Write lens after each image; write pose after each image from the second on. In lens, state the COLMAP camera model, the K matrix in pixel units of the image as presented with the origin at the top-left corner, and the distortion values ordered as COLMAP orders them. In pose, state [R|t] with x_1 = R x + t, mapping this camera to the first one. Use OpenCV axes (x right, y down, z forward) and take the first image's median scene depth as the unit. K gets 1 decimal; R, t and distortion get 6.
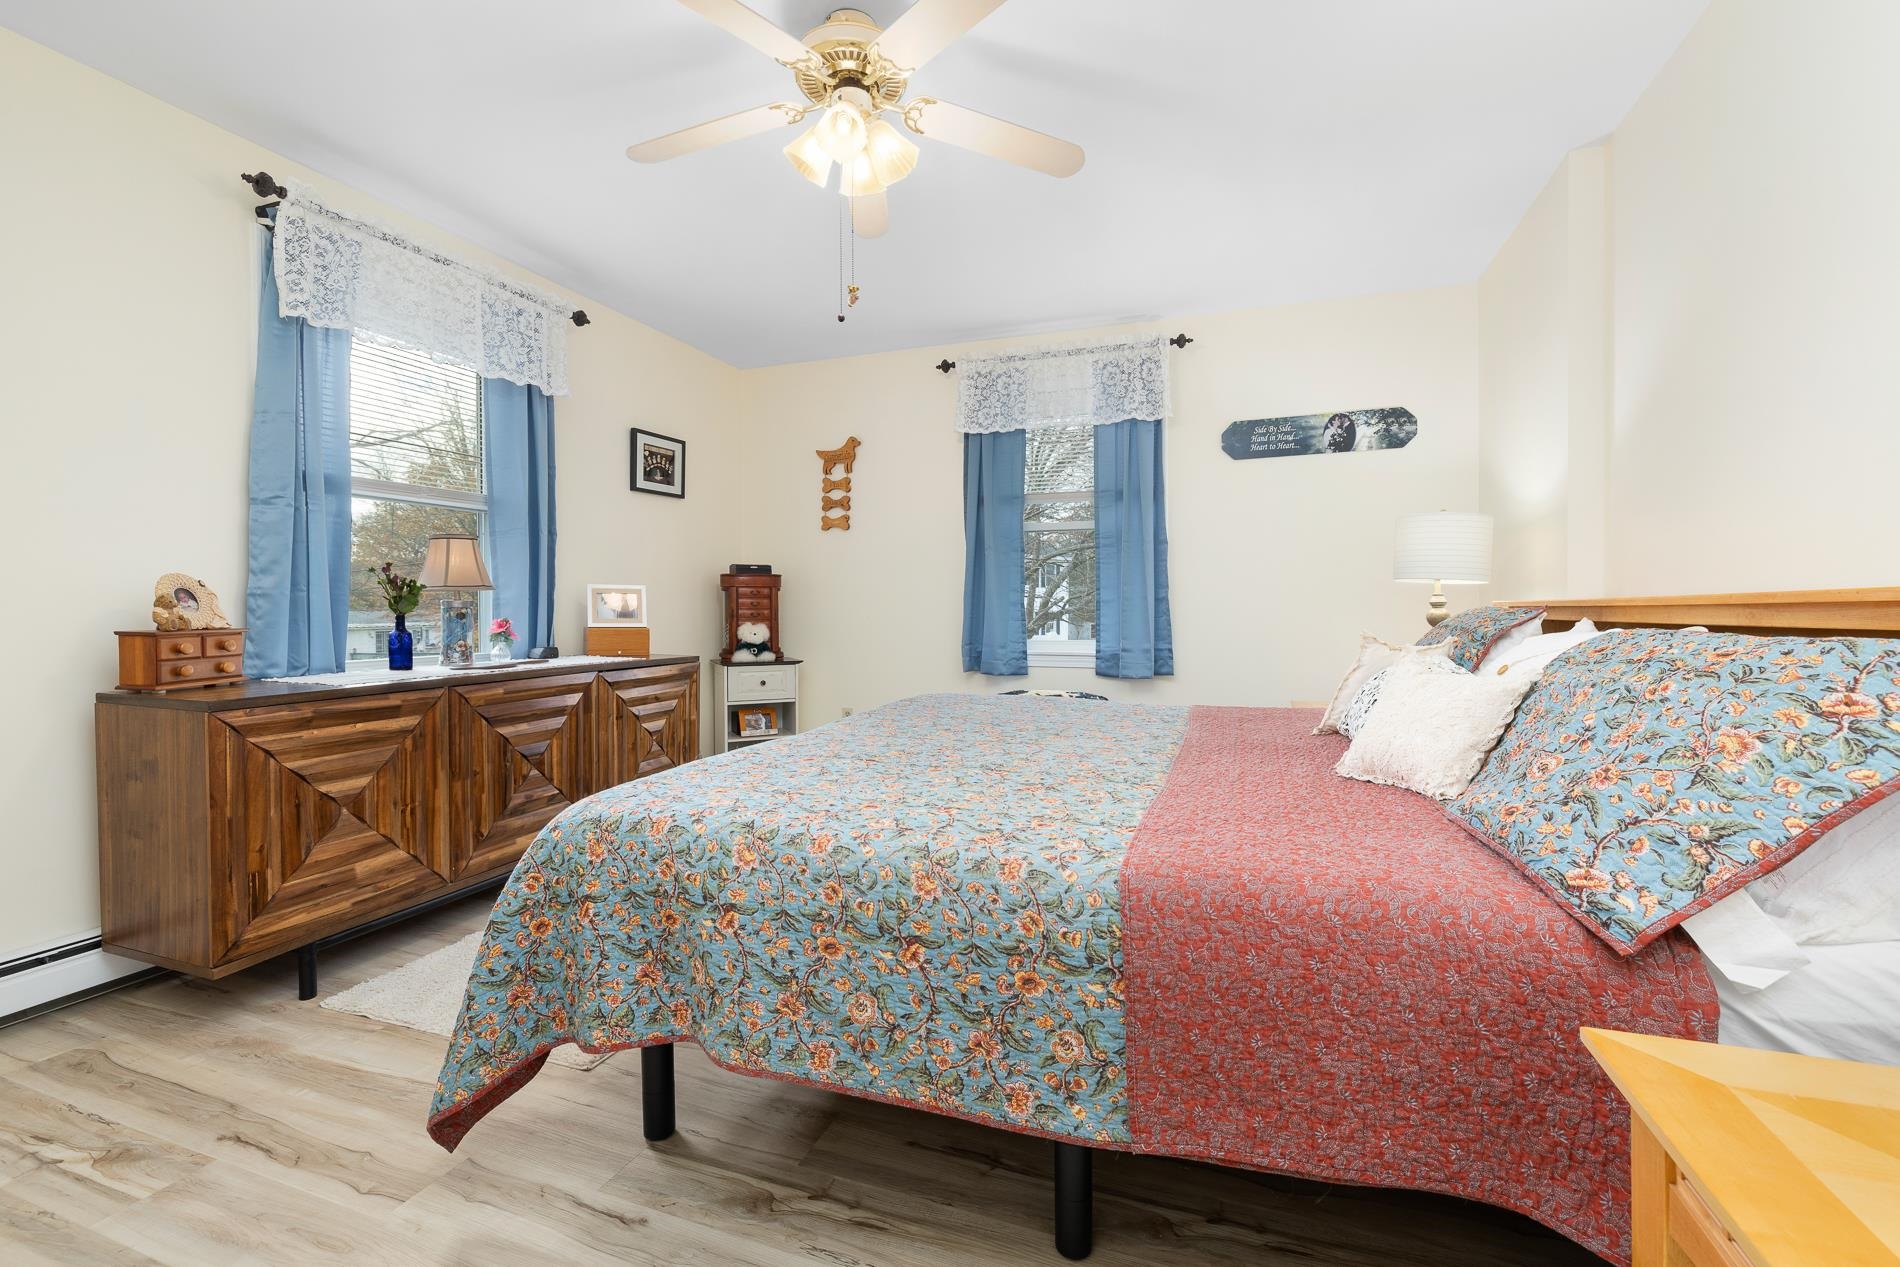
lens RADIAL K [[800.6, 0, 953.5], [0, 800.6, 620.7], [0, 0, 1]] dist [-0.001246, -0.000491]
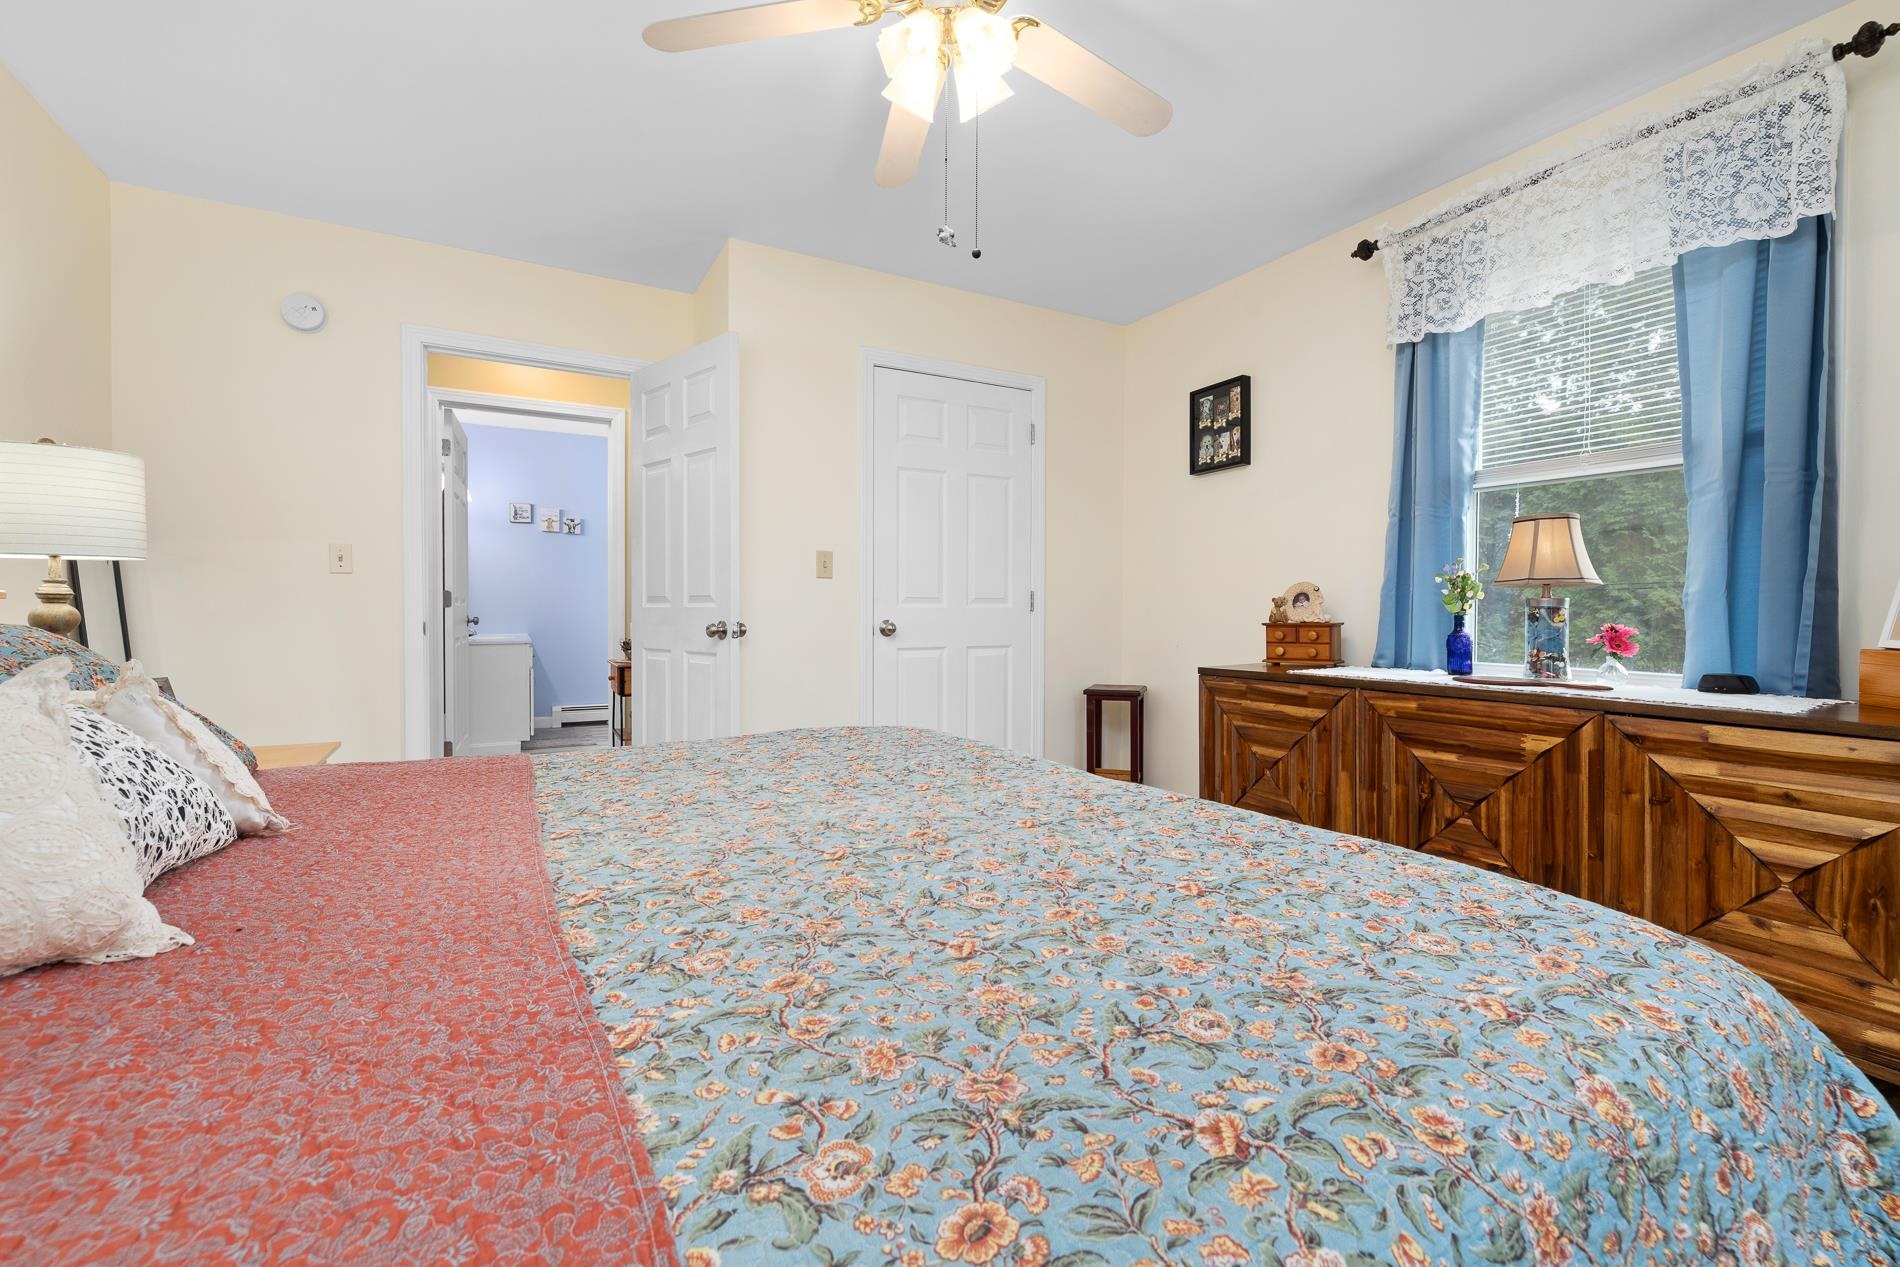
lens RADIAL K [[765.7, 0, 954.8], [0, 765.7, 597.7], [0, 0, 1]] dist [-0.000544, -0.000140]
pose [[-0.654272, 0.007232, -0.756225, 0.367019], [0.004863, 0.999974, 0.005356, -0.033236], [0.756244, -0.000173, -0.654290, 1.147473]]
